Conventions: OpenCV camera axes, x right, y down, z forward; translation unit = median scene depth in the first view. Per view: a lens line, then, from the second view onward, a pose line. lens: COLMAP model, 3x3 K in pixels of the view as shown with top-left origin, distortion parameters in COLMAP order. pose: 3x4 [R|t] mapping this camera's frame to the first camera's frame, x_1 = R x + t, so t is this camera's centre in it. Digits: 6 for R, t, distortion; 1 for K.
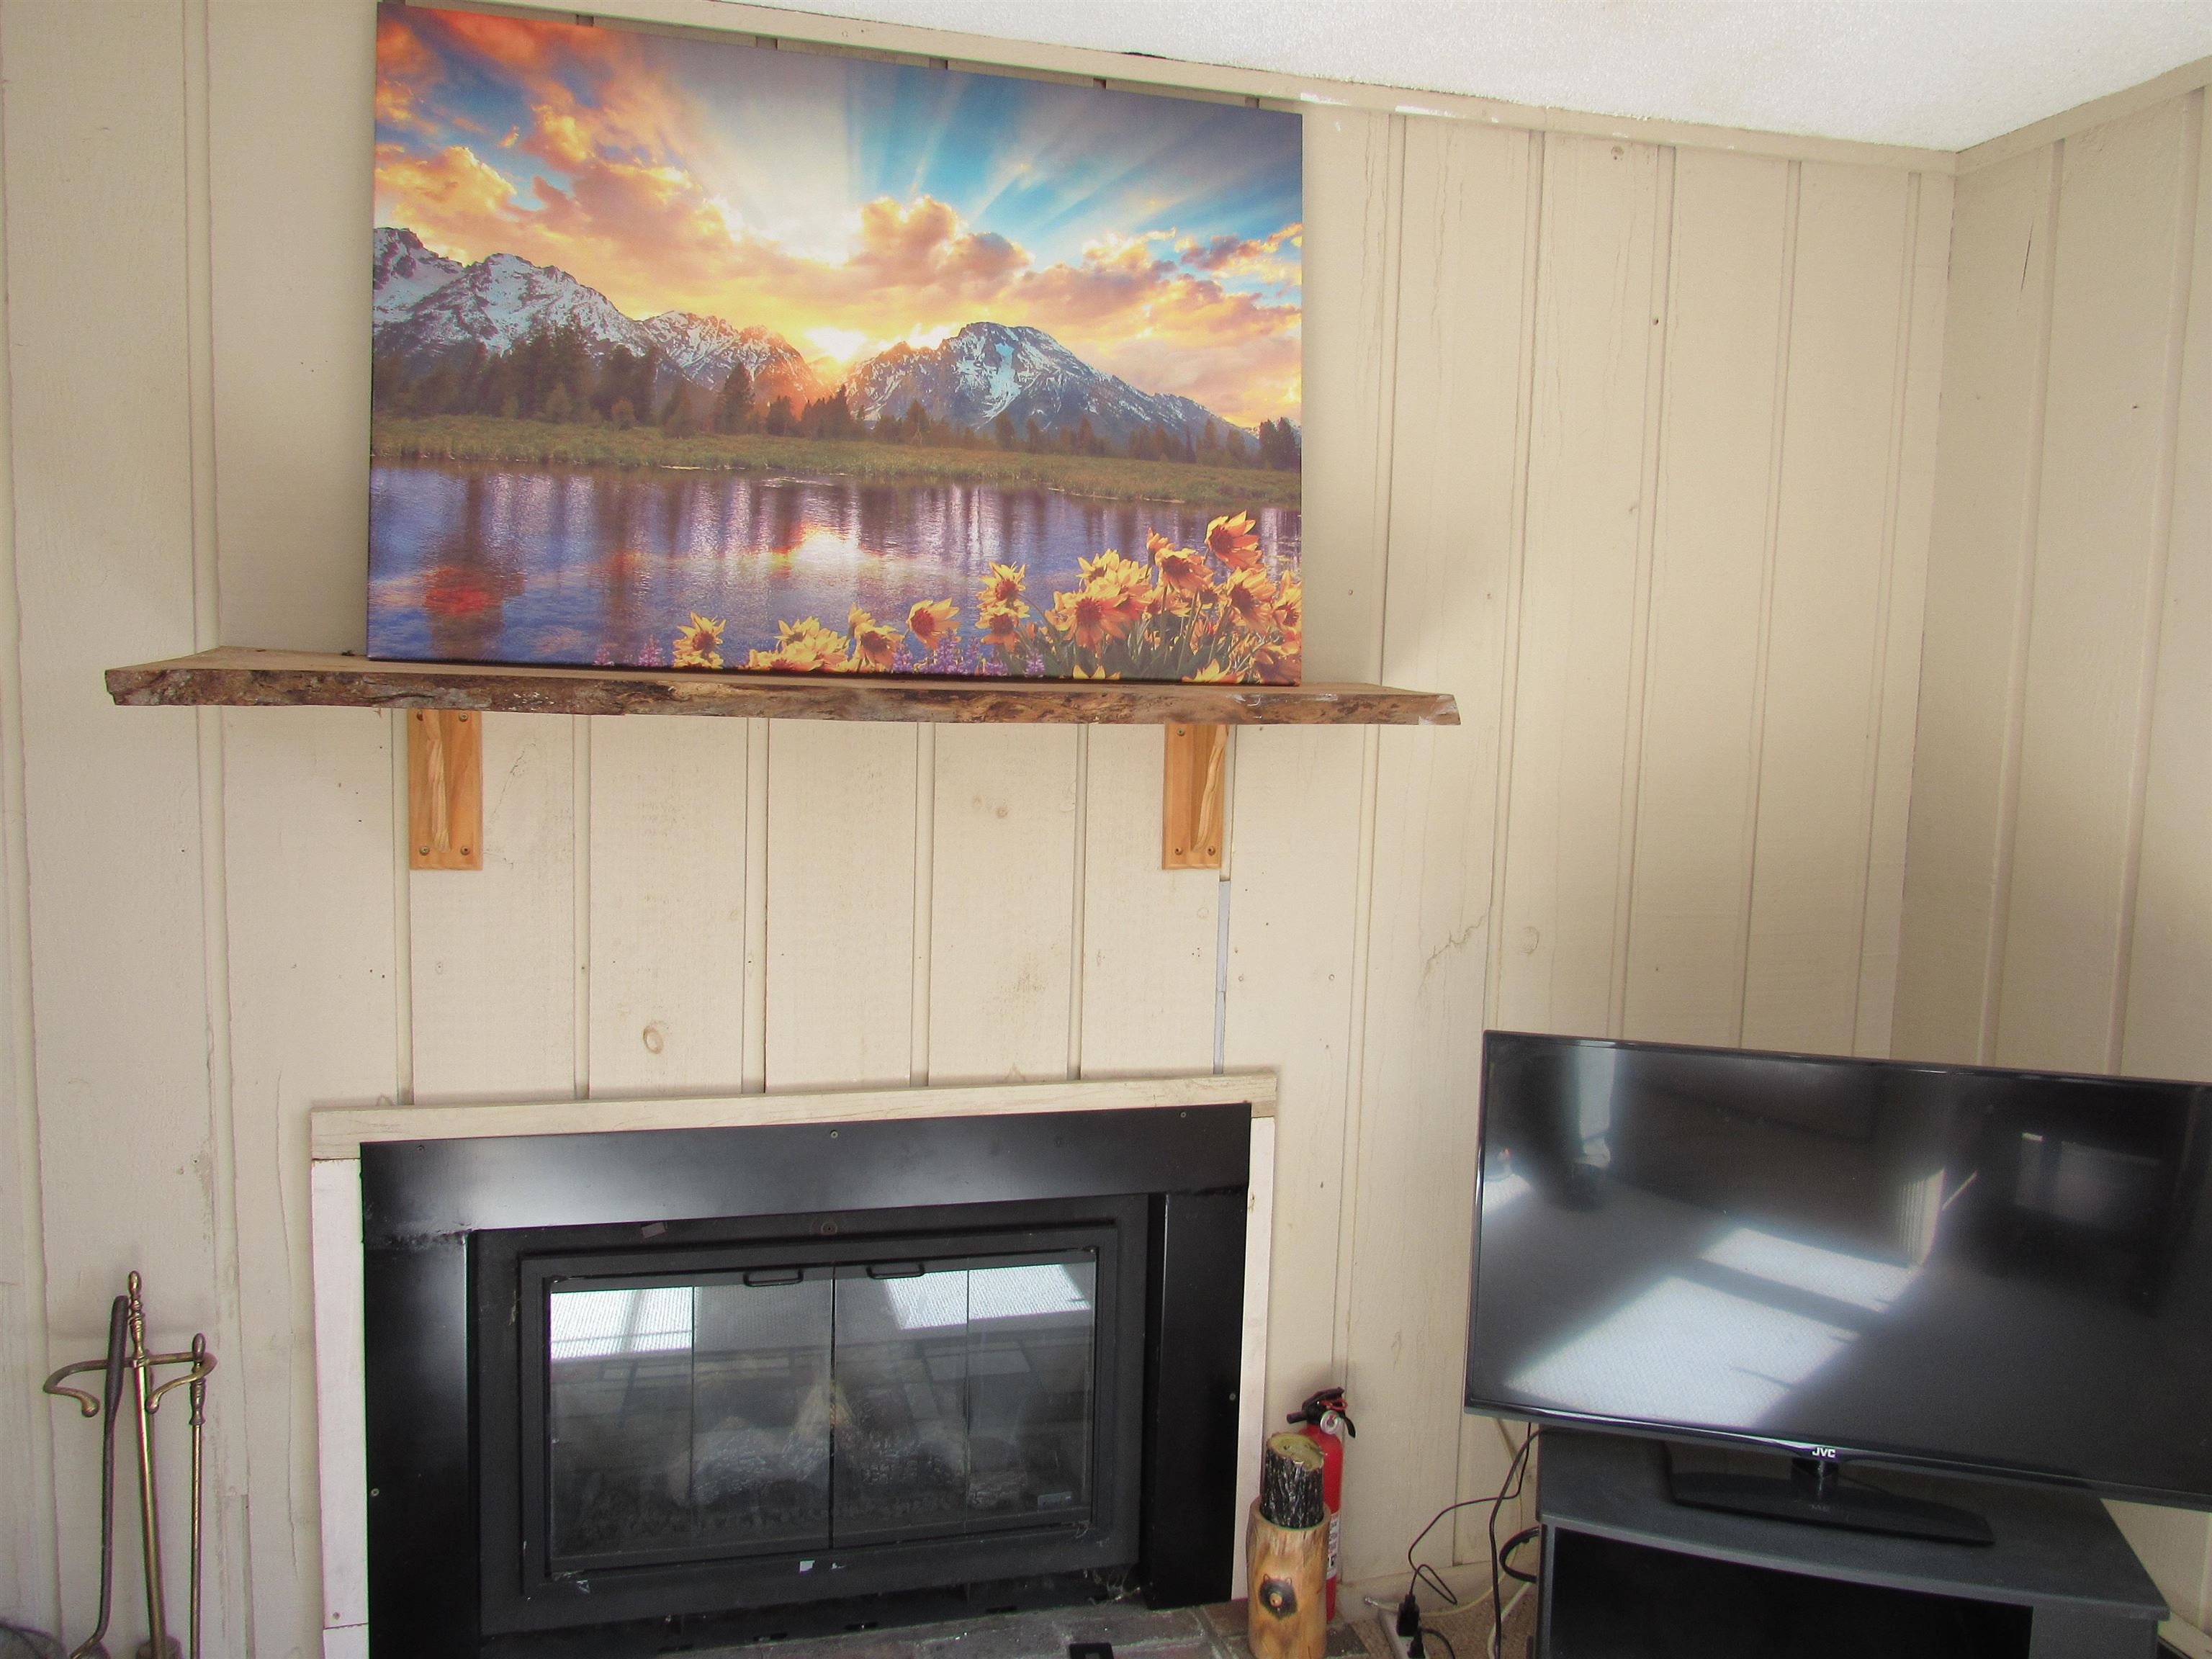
lens RADIAL K [[1578.0, 0, 1111.8], [0, 1578.0, 820.1], [0, 0, 1]] dist [-0.033251, 0.011135]
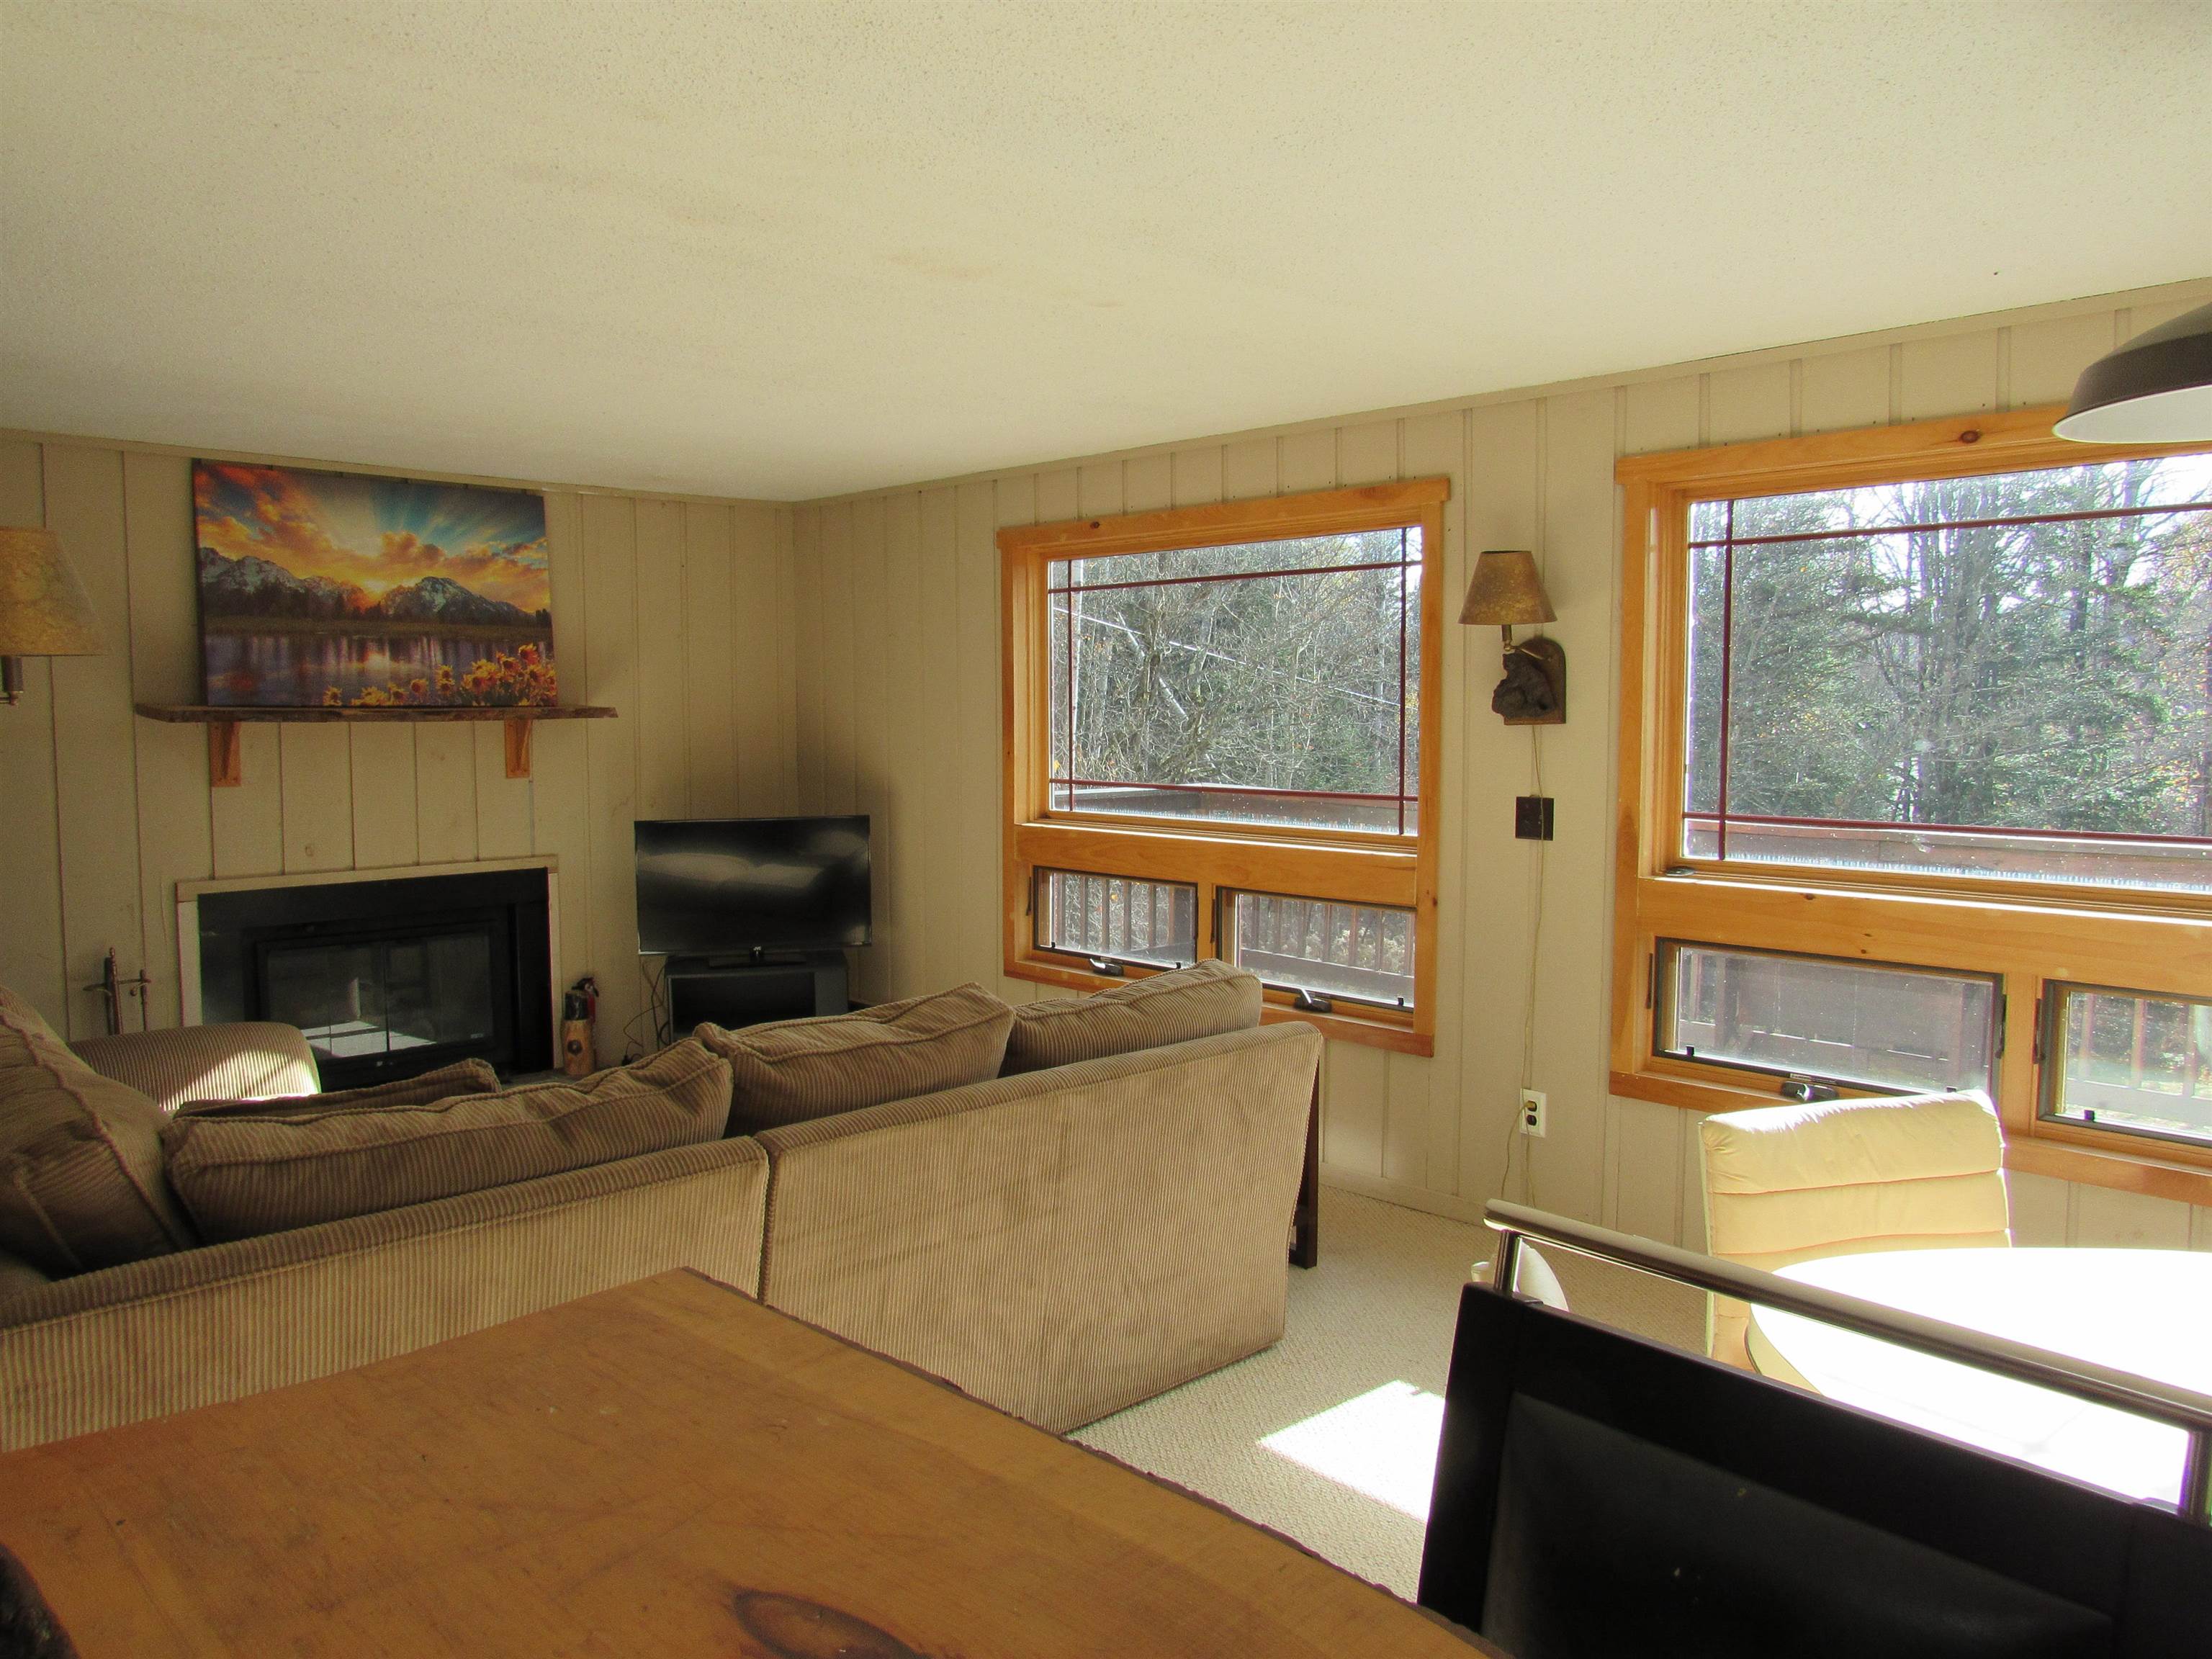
lens RADIAL K [[1578.0, 0, 1113.6], [0, 1578.0, 811.4], [0, 0, 1]] dist [-0.033251, 0.011135]
pose [[0.864131, -0.064895, 0.499066, -0.428438], [0.079379, 0.996814, -0.007826, 0.198956], [-0.496968, 0.046378, 0.866528, -1.873785]]
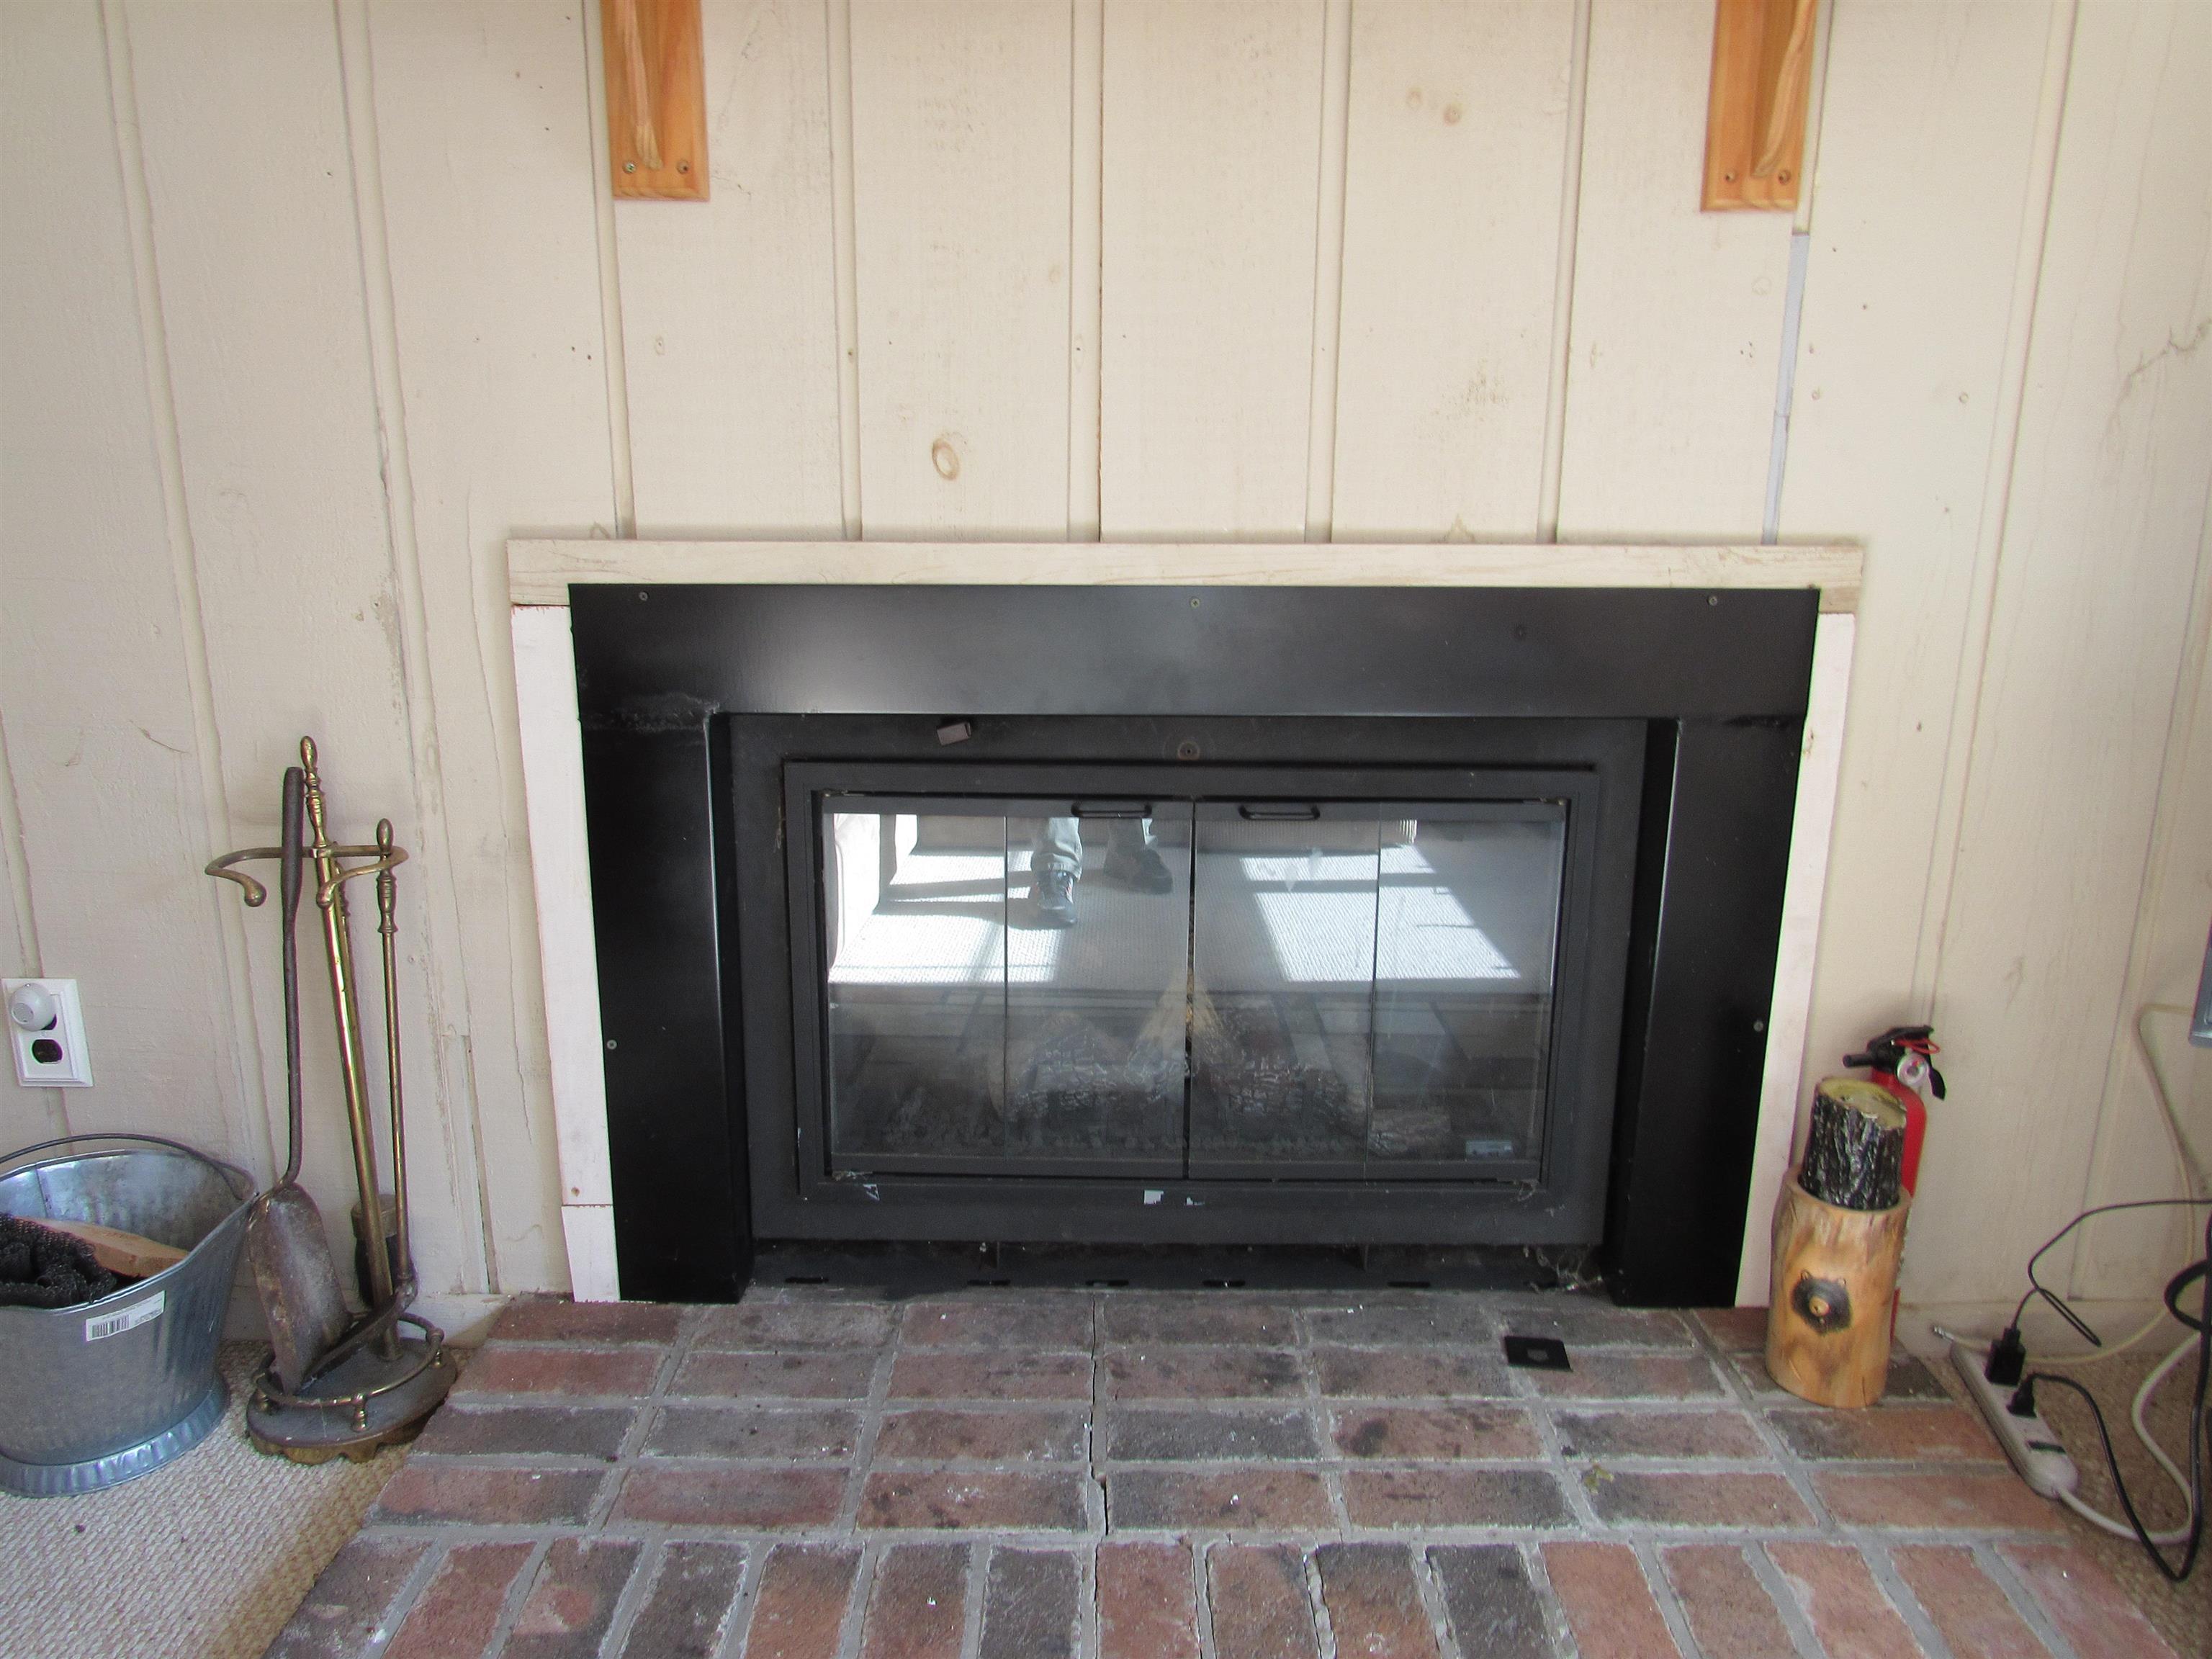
lens RADIAL K [[1578.0, 0, 1113.1], [0, 1578.0, 815.0], [0, 0, 1]] dist [-0.033251, 0.011135]
pose [[0.968416, 0.039632, -0.246170, -0.035770], [-0.002978, 0.989055, 0.147517, 0.193210], [0.249322, -0.142125, 0.957935, 0.310903]]
